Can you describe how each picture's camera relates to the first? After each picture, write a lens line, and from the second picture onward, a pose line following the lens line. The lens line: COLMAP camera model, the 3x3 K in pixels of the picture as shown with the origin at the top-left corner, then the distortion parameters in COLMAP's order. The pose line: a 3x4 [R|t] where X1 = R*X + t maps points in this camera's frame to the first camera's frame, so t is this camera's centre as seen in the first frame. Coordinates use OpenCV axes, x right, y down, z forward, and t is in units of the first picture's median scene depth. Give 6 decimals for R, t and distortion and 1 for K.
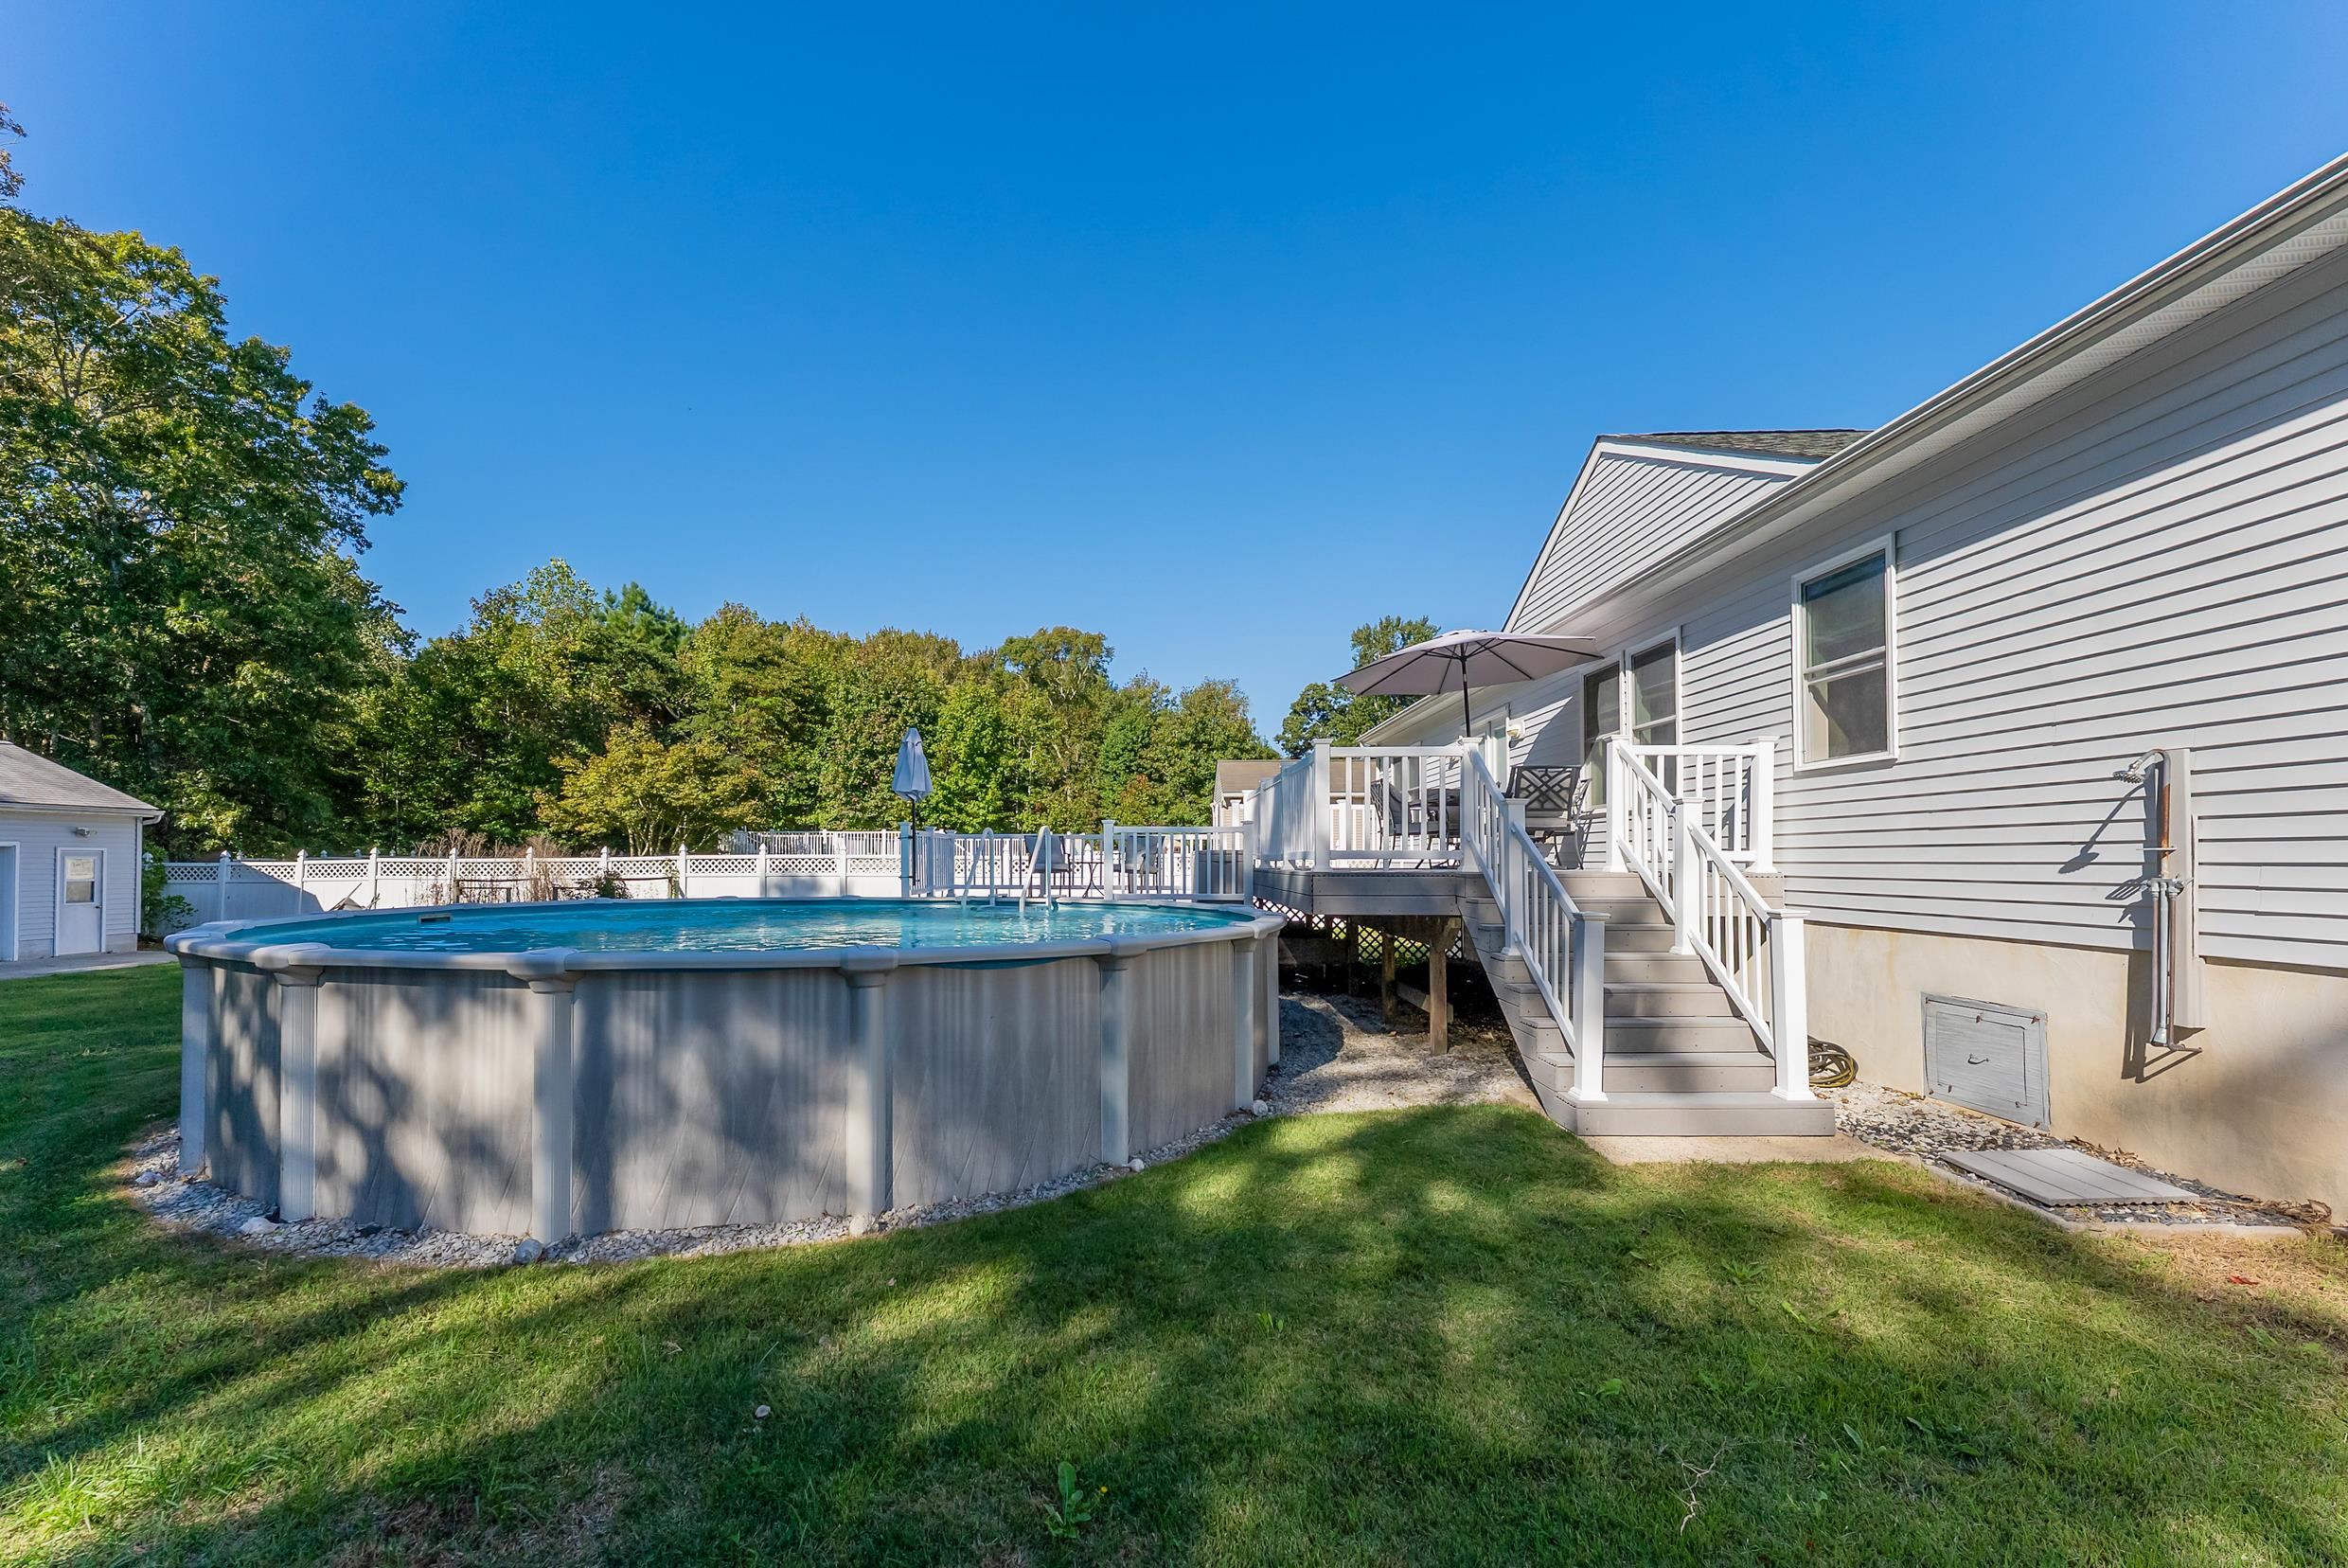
lens RADIAL K [[984.2, 0, 1084.7], [0, 984.2, 841.7], [0, 0, 1]] dist [0.000470, 0.000538]
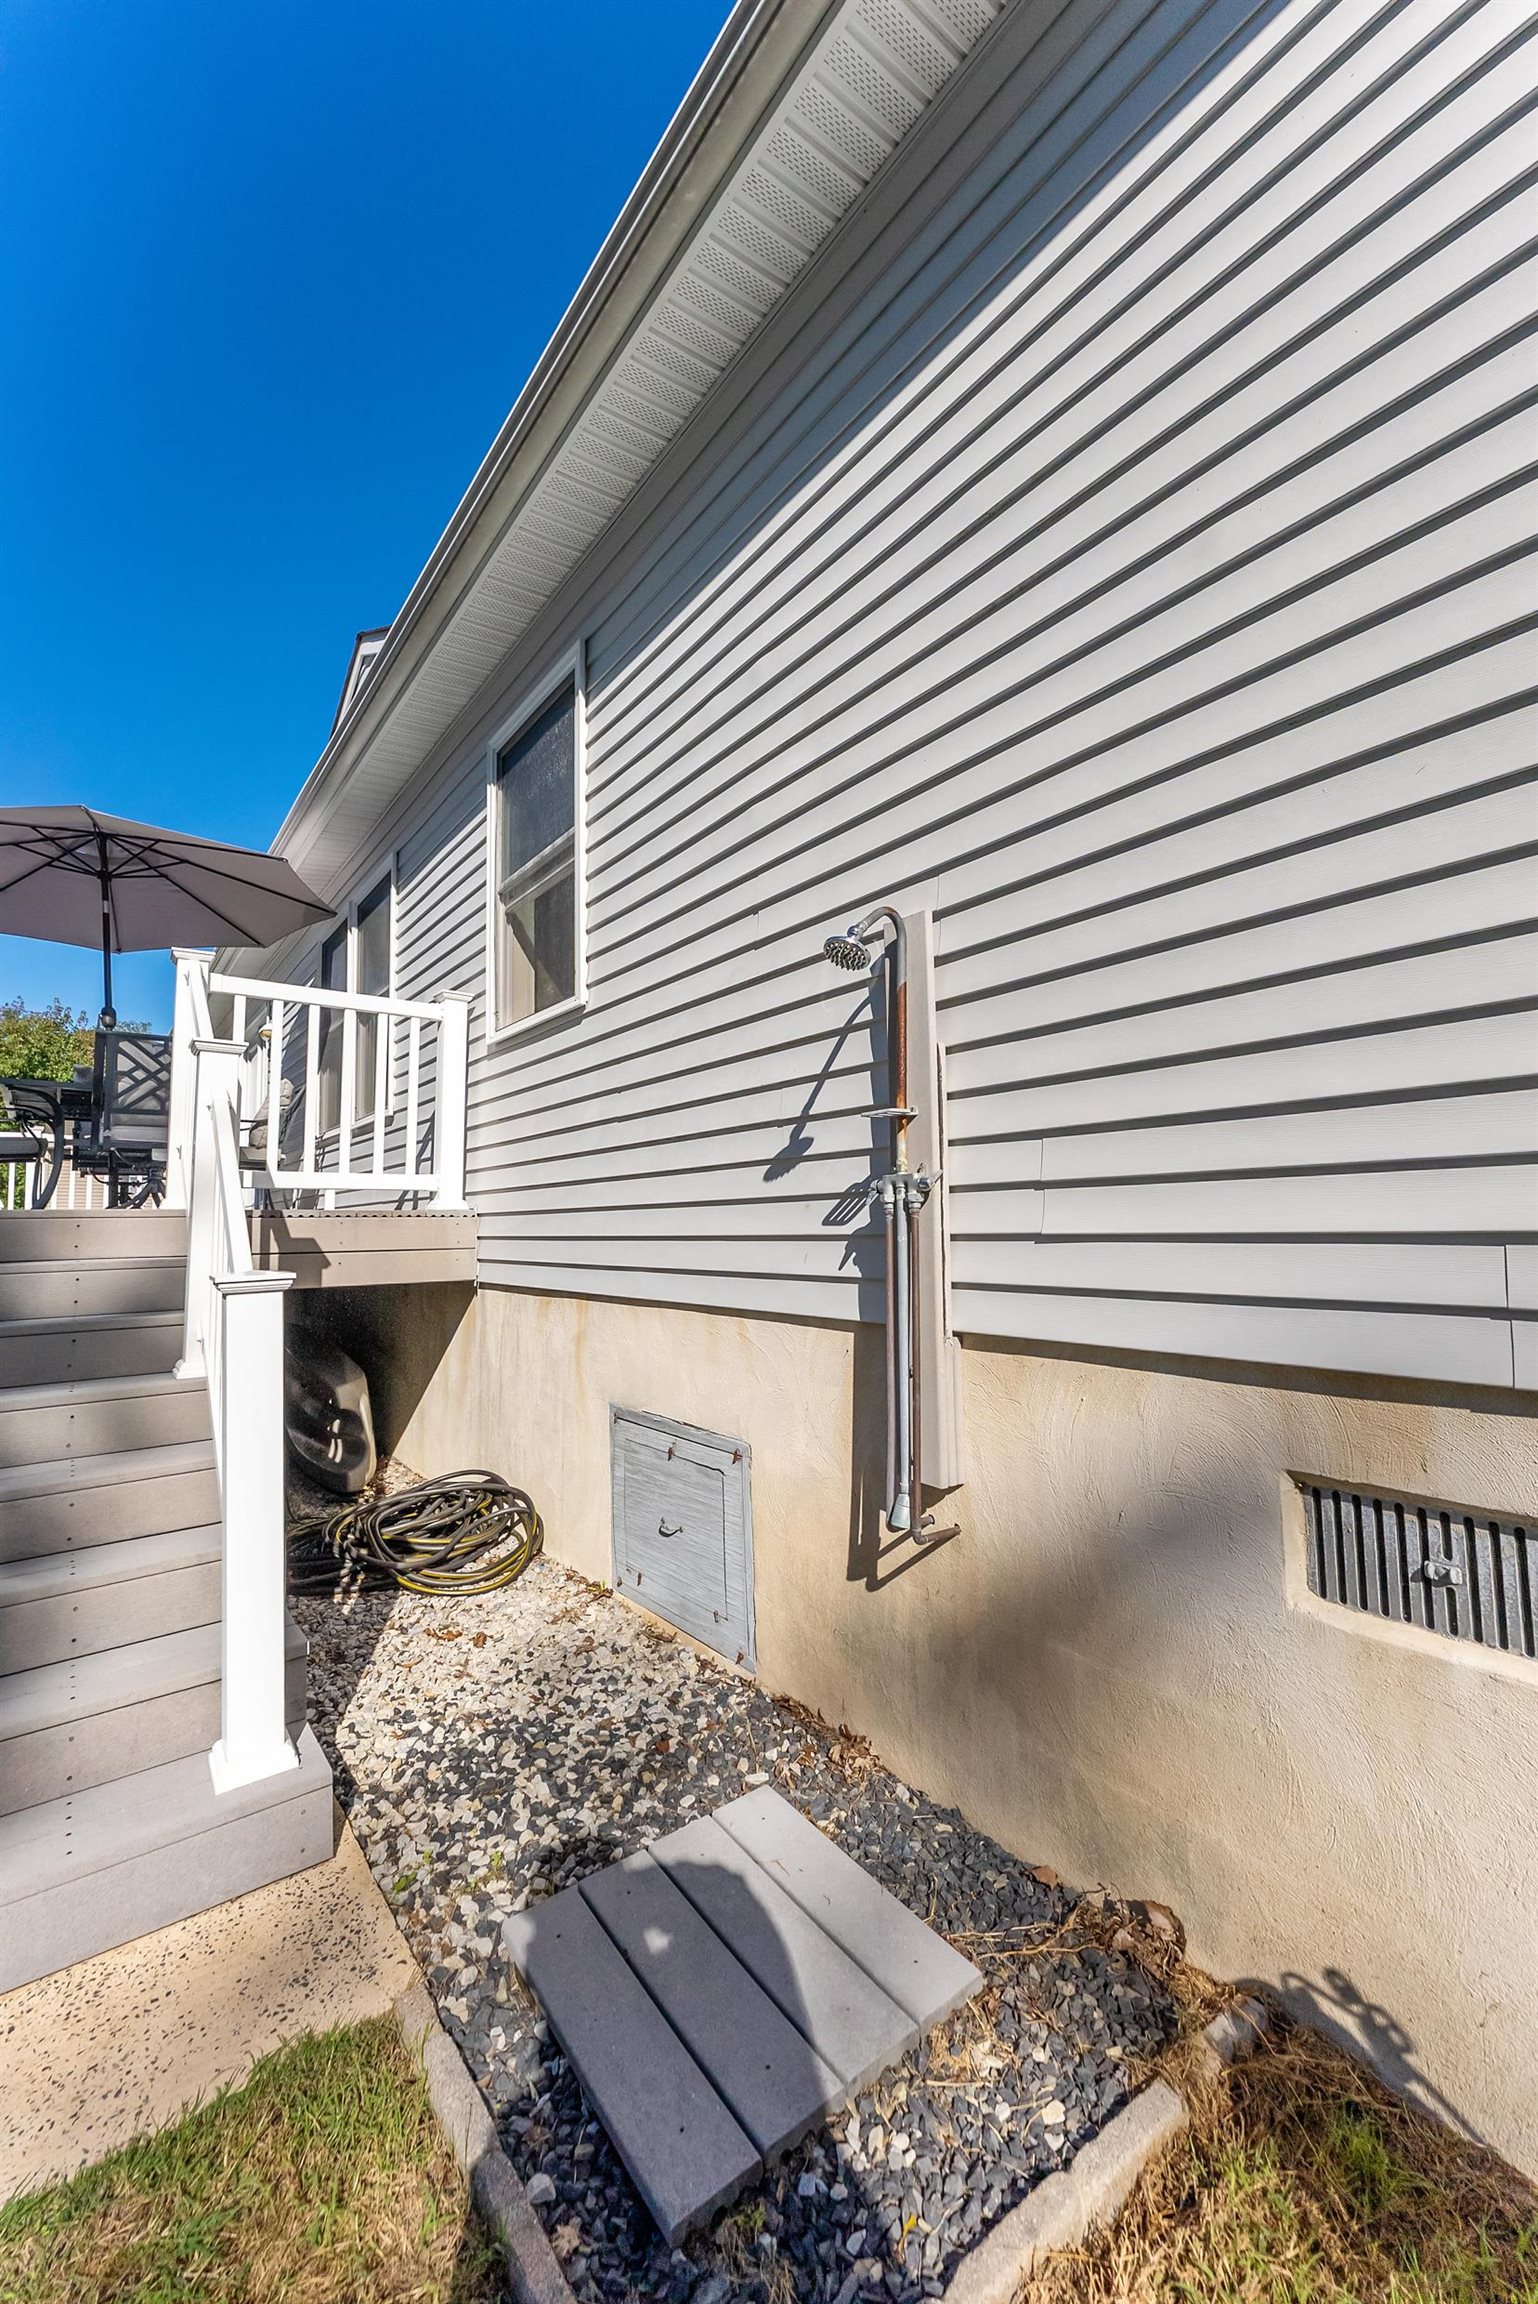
lens RADIAL K [[933.4, 0, 769.0], [0, 933.4, 1152.0], [0, 0, 1]] dist [0.000322, -0.000062]
pose [[0.753034, 0.037711, 0.656900, 0.446270], [0.005461, 0.997964, -0.063550, 0.032925], [-0.657959, 0.051443, 0.751294, 0.418162]]
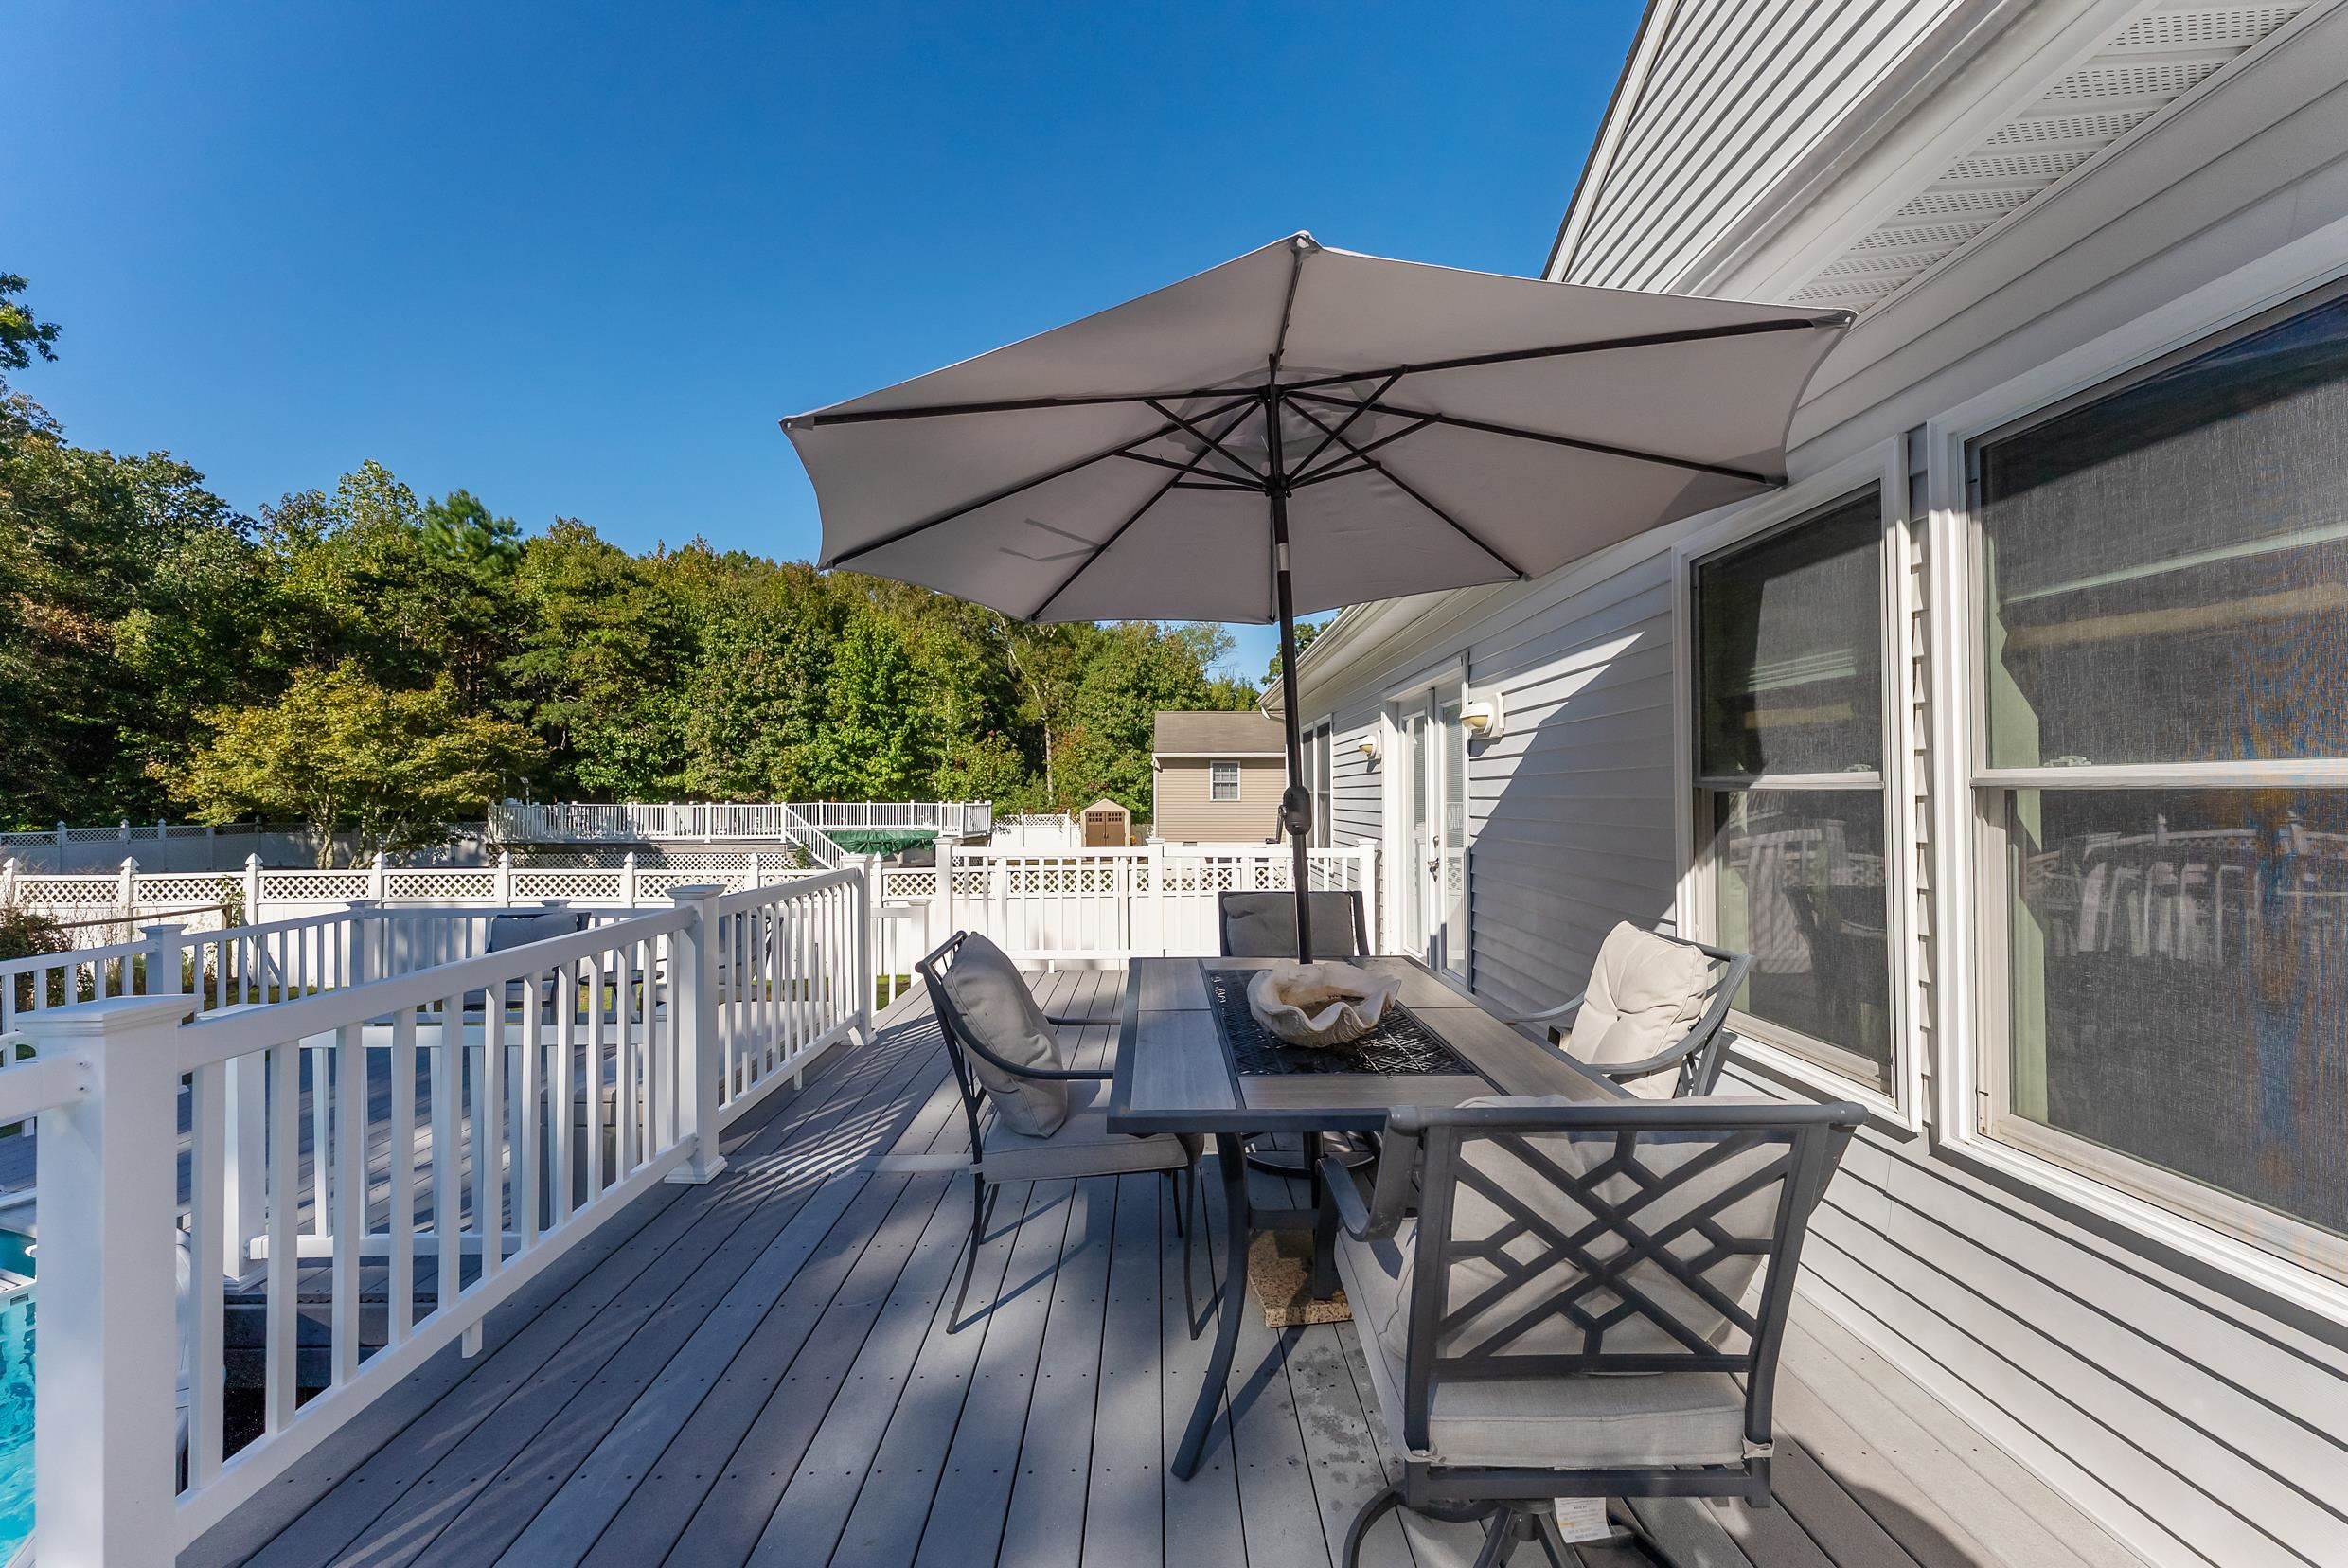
lens RADIAL K [[951.3, 0, 1174.0], [0, 951.3, 784.0], [0, 0, 1]] dist [0.000322, -0.000062]
pose [[0.996744, -0.002408, 0.080600, 0.465545], [0.001789, 0.999968, 0.007760, -0.148523], [-0.080616, -0.007591, 0.996716, 1.029148]]
